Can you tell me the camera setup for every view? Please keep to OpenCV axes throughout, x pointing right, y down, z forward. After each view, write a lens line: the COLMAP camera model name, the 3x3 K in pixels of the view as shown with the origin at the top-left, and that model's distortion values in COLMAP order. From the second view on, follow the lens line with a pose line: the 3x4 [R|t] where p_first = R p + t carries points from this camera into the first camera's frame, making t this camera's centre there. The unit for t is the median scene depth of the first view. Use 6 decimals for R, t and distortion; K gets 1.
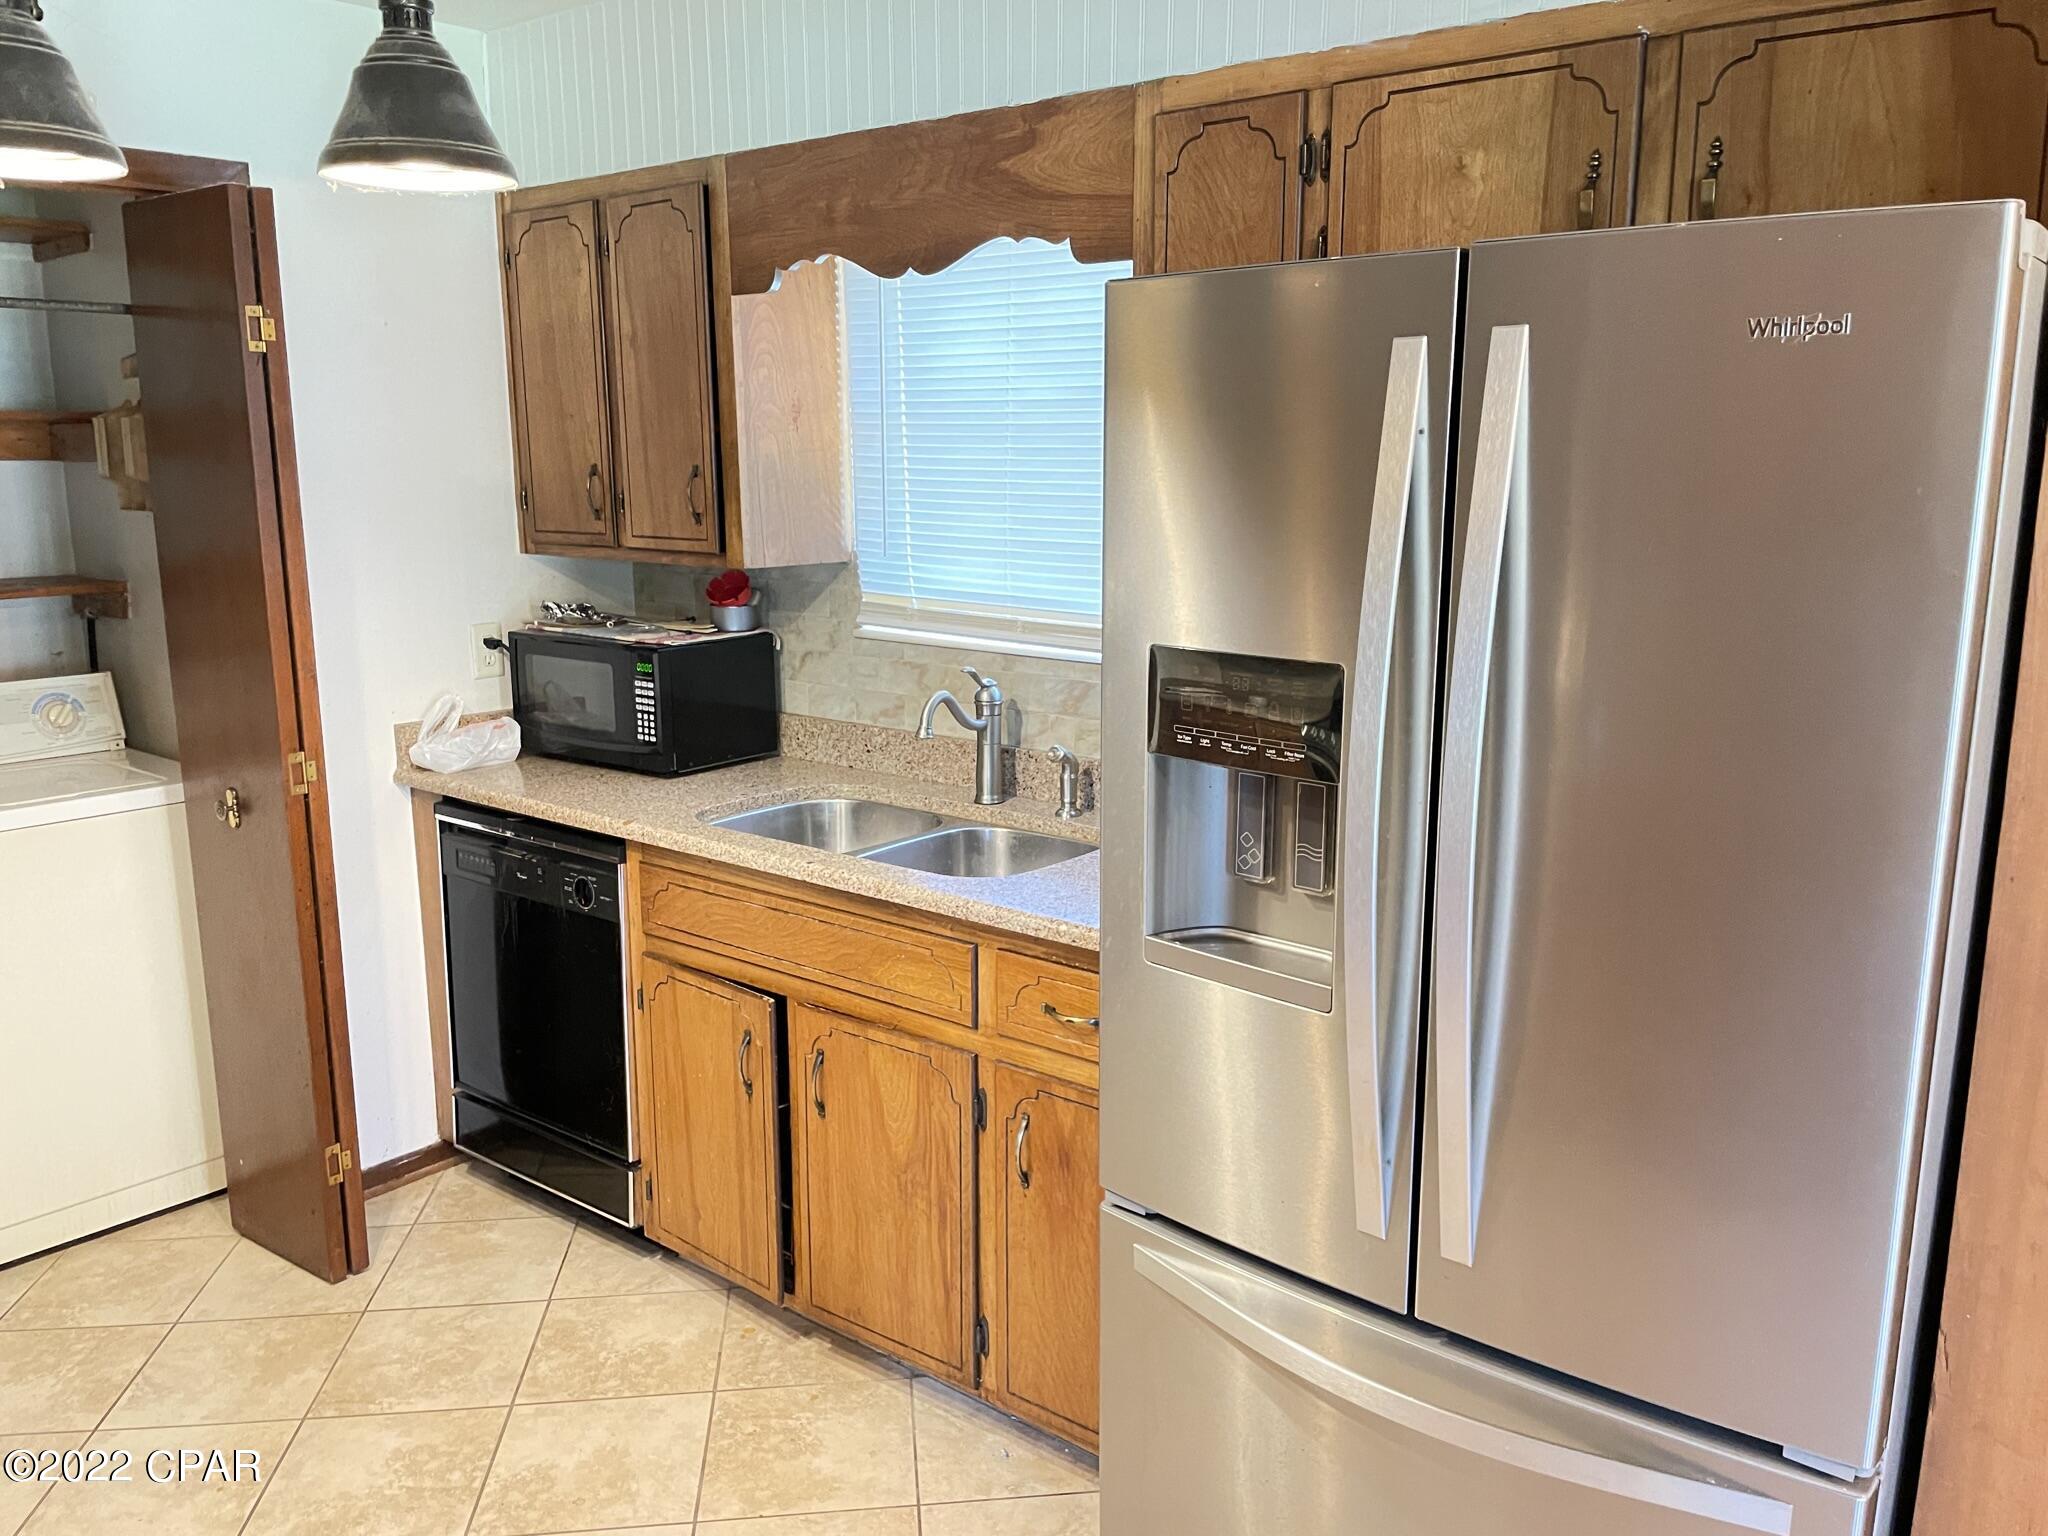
lens RADIAL K [[1547.3, 0, 1043.1], [0, 1547.3, 764.9], [0, 0, 1]] dist [0.057416, -0.080166]
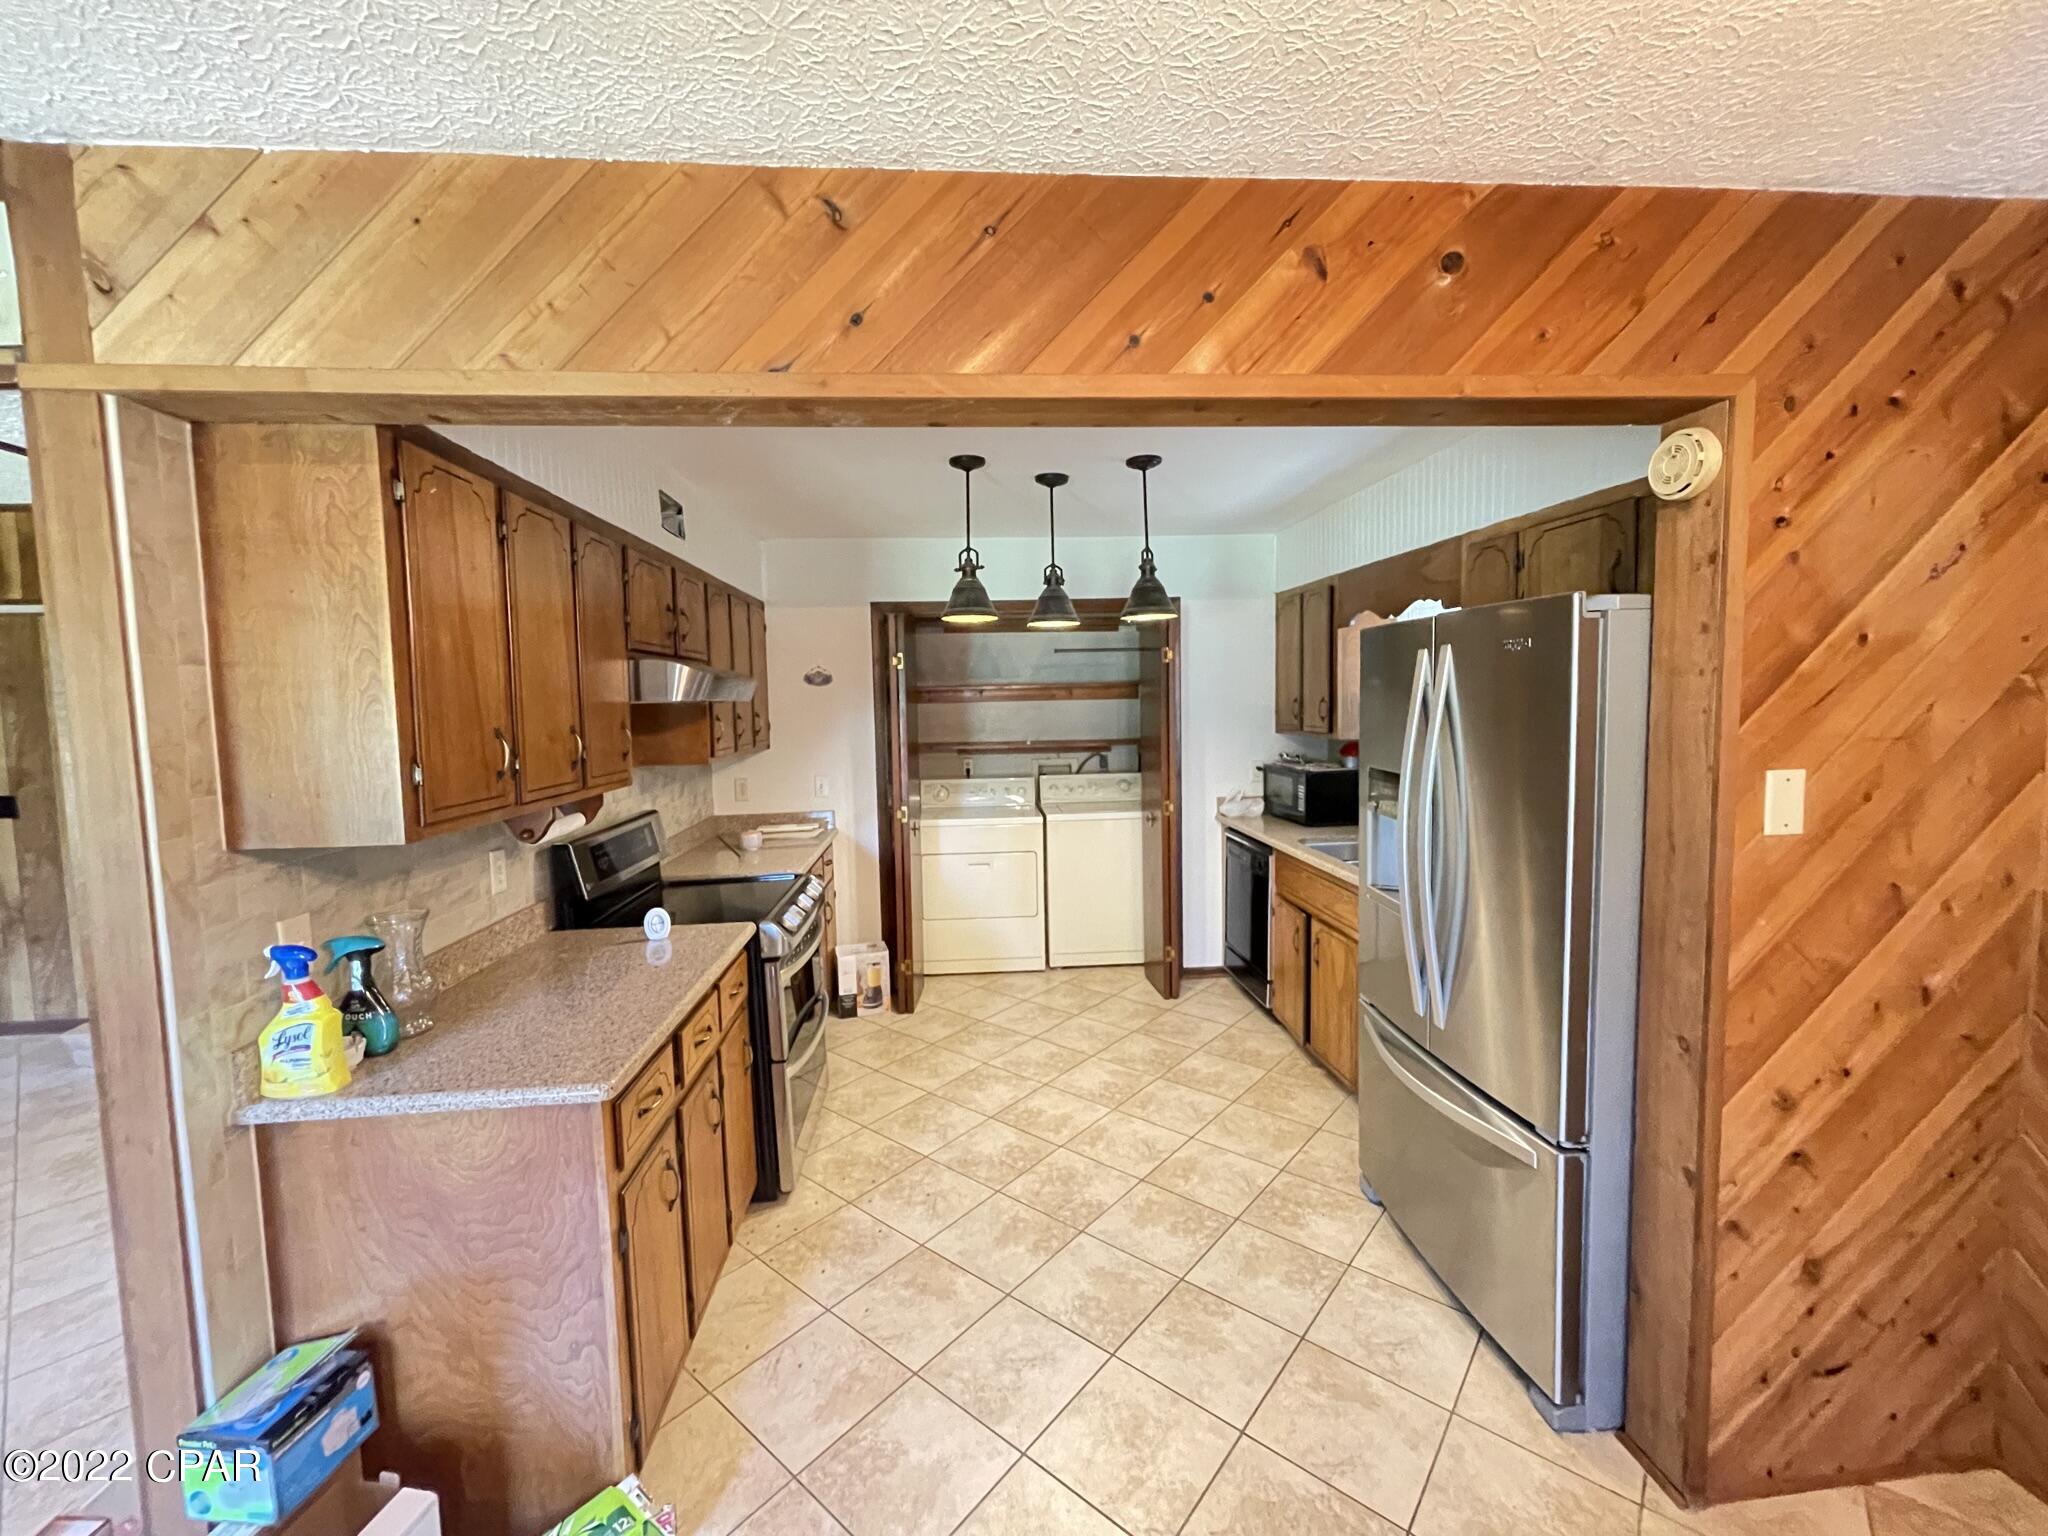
lens RADIAL K [[833.0, 0, 1027.2], [0, 833.0, 763.4], [0, 0, 1]] dist [-0.000224, 0.001014]
pose [[0.688863, 0.042224, -0.723661, 0.404480], [-0.118404, 0.991449, -0.054861, 0.034827], [0.715156, 0.123476, 0.687972, -0.208981]]
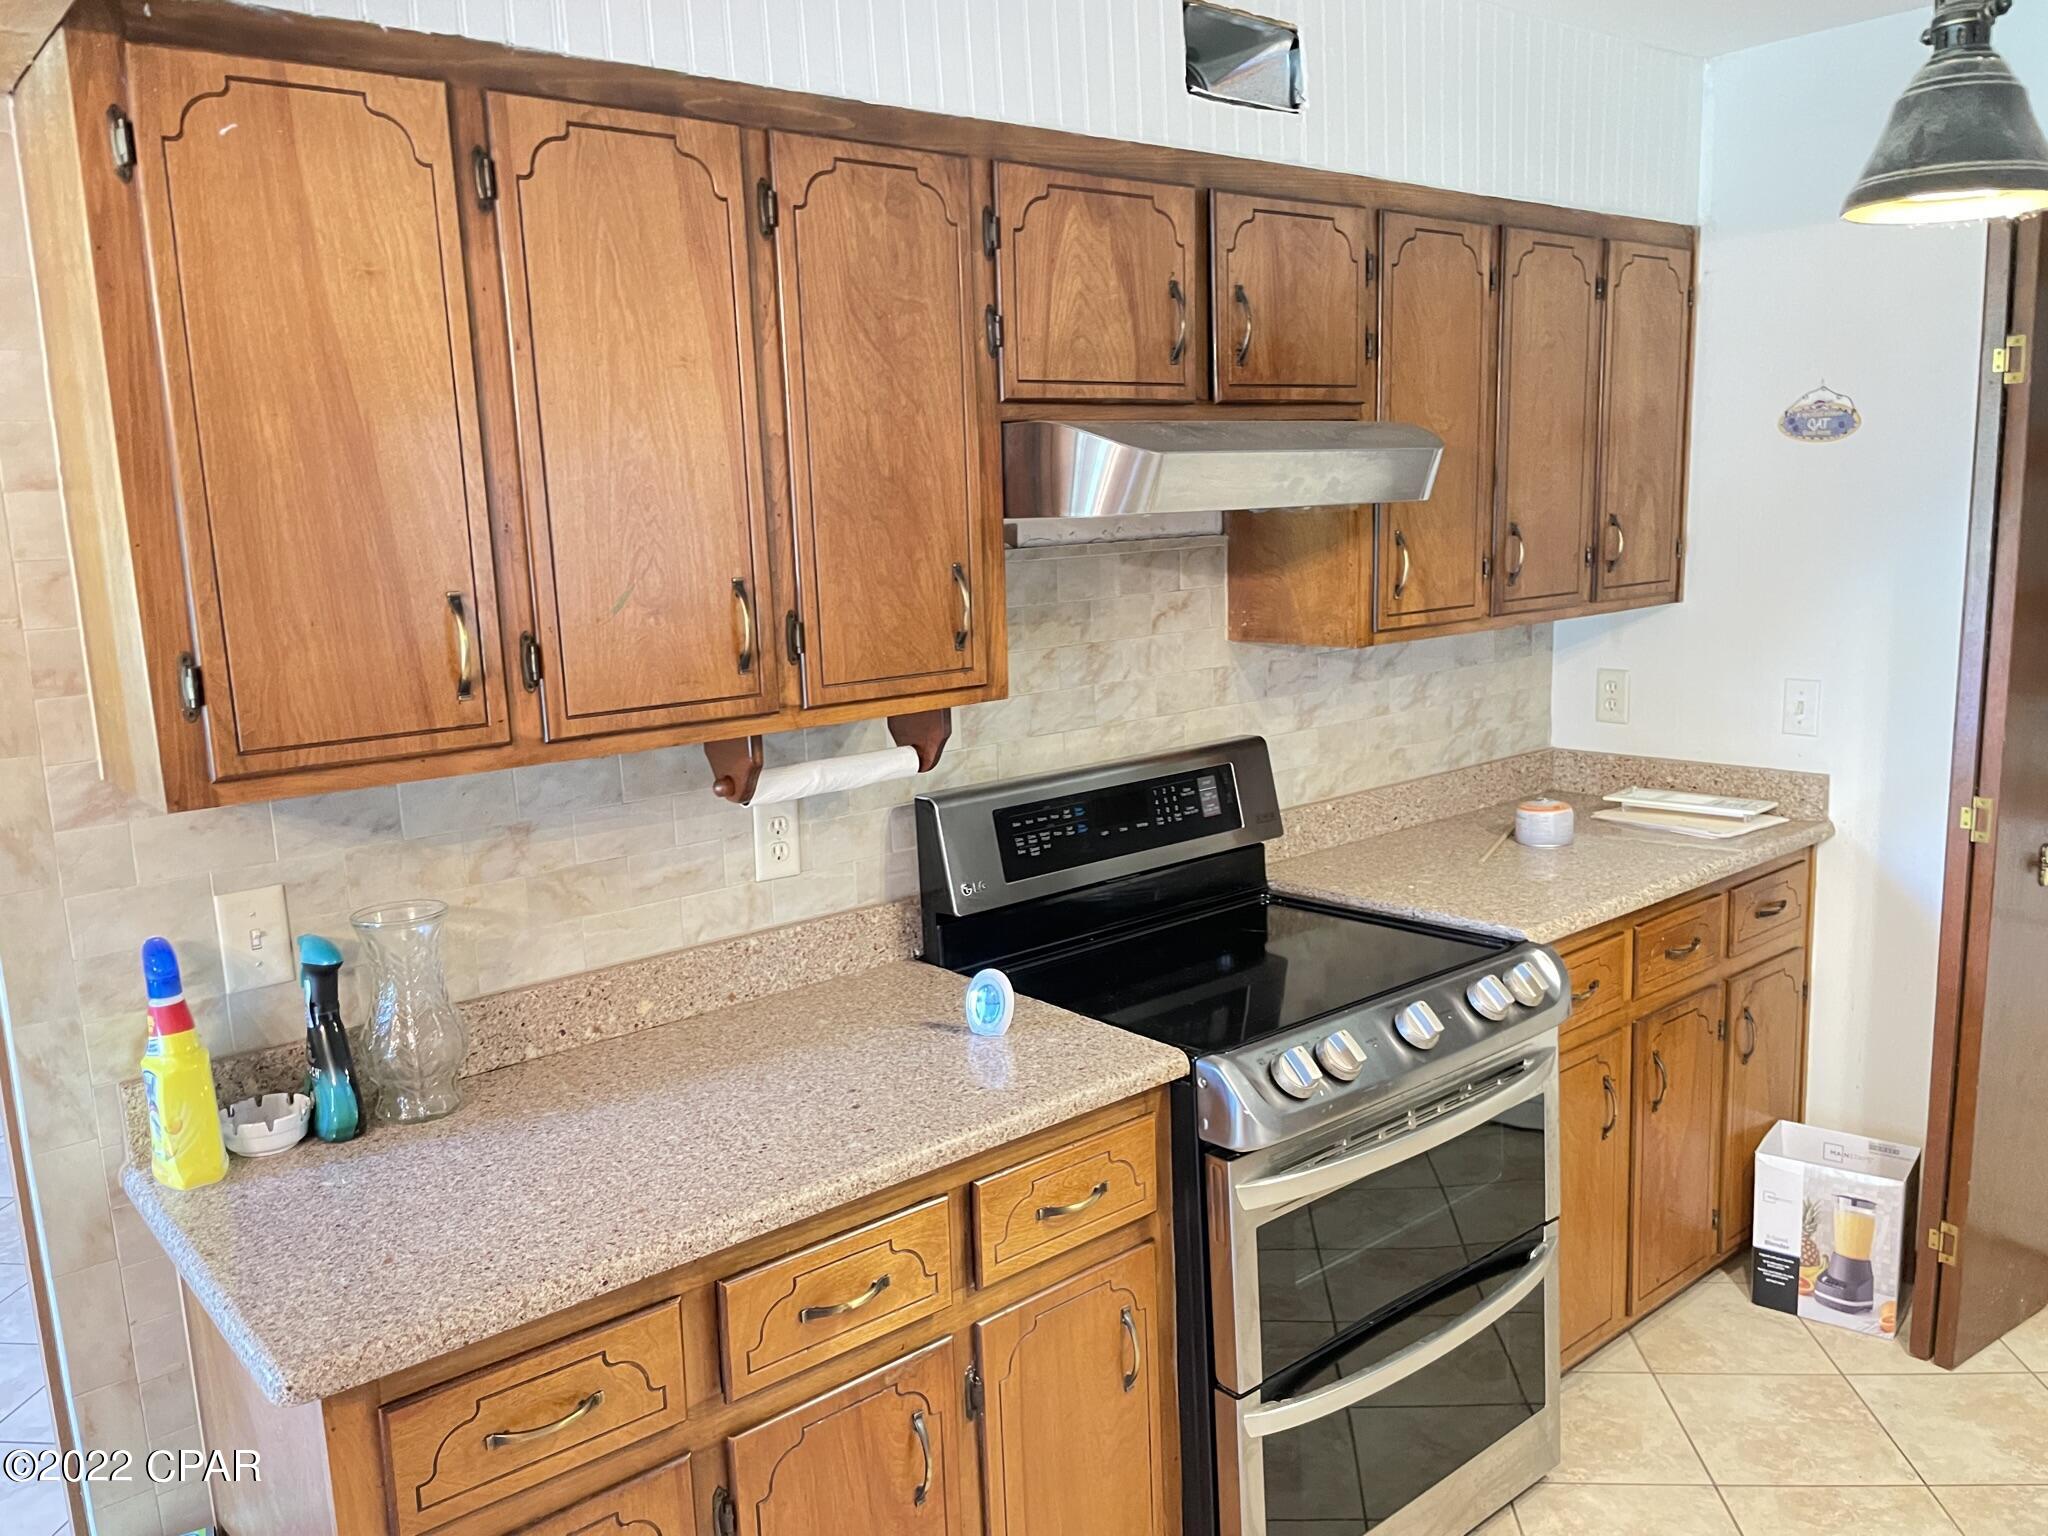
lens RADIAL K [[1547.3, 0, 1034.8], [0, 1547.3, 780.0], [0, 0, 1]] dist [0.057416, -0.080166]
pose [[-0.209482, 0.182446, -0.960641, 0.226357], [-0.148989, 0.965012, 0.215765, -0.064492], [0.966395, 0.188324, -0.174970, 0.235097]]
